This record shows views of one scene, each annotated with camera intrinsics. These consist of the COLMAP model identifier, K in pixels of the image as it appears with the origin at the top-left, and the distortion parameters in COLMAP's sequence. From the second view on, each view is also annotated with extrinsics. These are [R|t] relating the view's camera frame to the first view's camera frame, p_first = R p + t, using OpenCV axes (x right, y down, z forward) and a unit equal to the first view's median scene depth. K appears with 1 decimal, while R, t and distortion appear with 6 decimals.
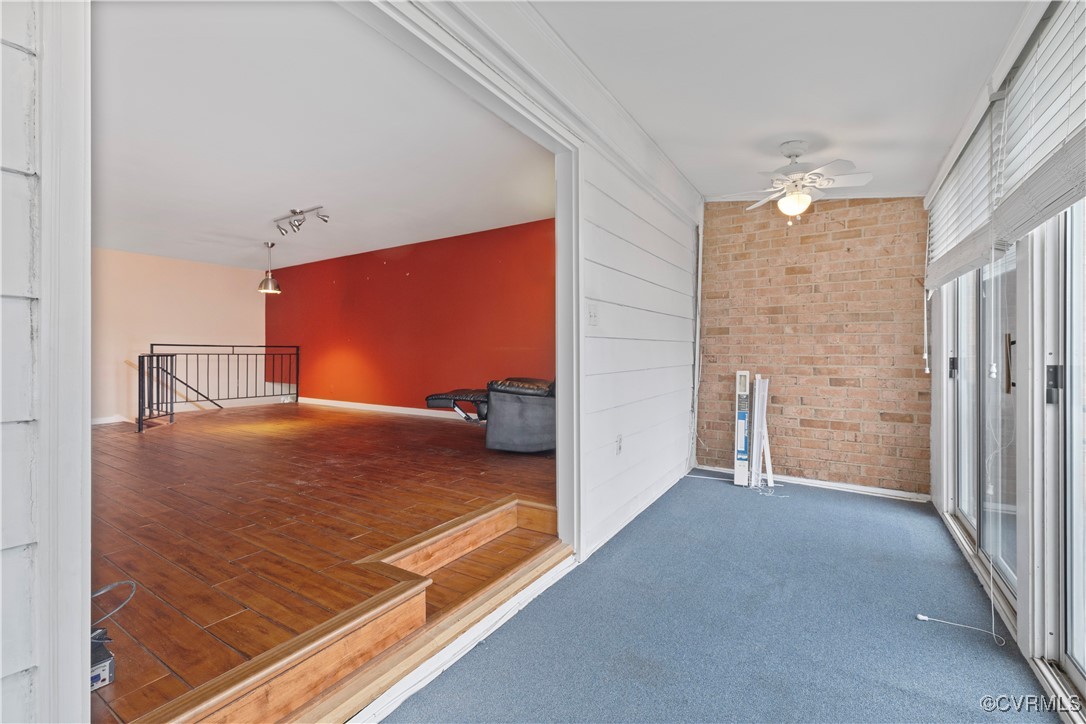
lens RADIAL K [[459.7, 0, 541.2], [0, 459.7, 357.8], [0, 0, 1]] dist [-0.002085, -0.001019]
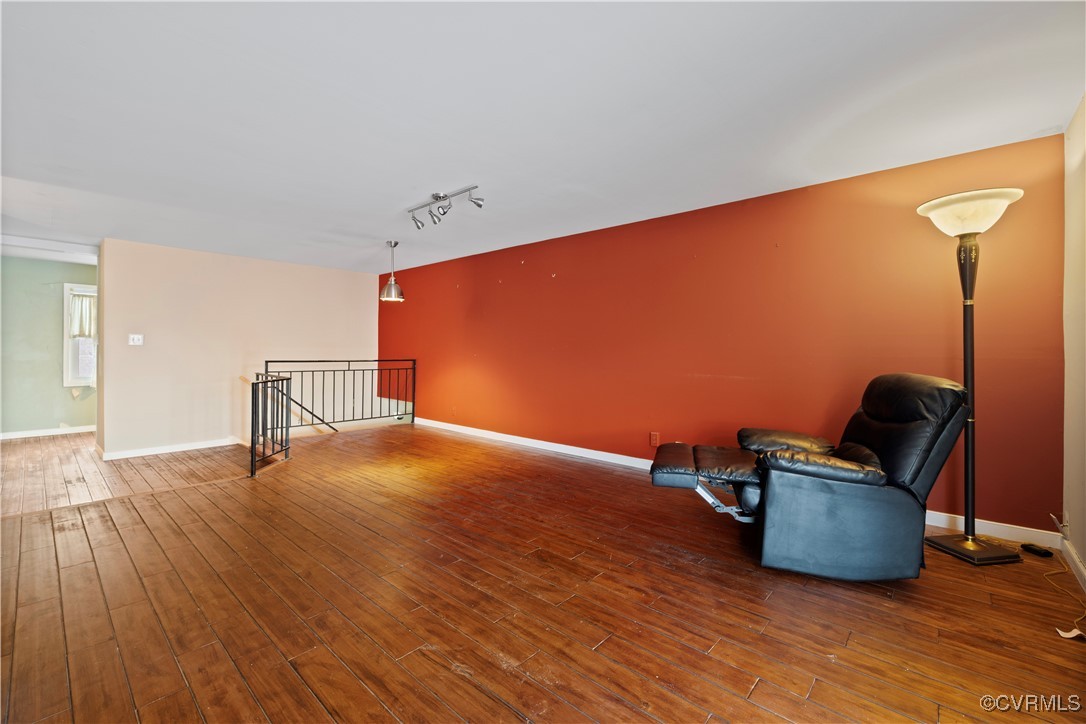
lens RADIAL K [[459.7, 0, 545.1], [0, 459.7, 356.0], [0, 0, 1]] dist [-0.002085, -0.001019]
pose [[0.987465, 0.008216, -0.157627, -0.180973], [-0.008373, 0.999965, -0.000333, -0.042684], [0.157619, 0.001649, 0.987499, 0.212144]]
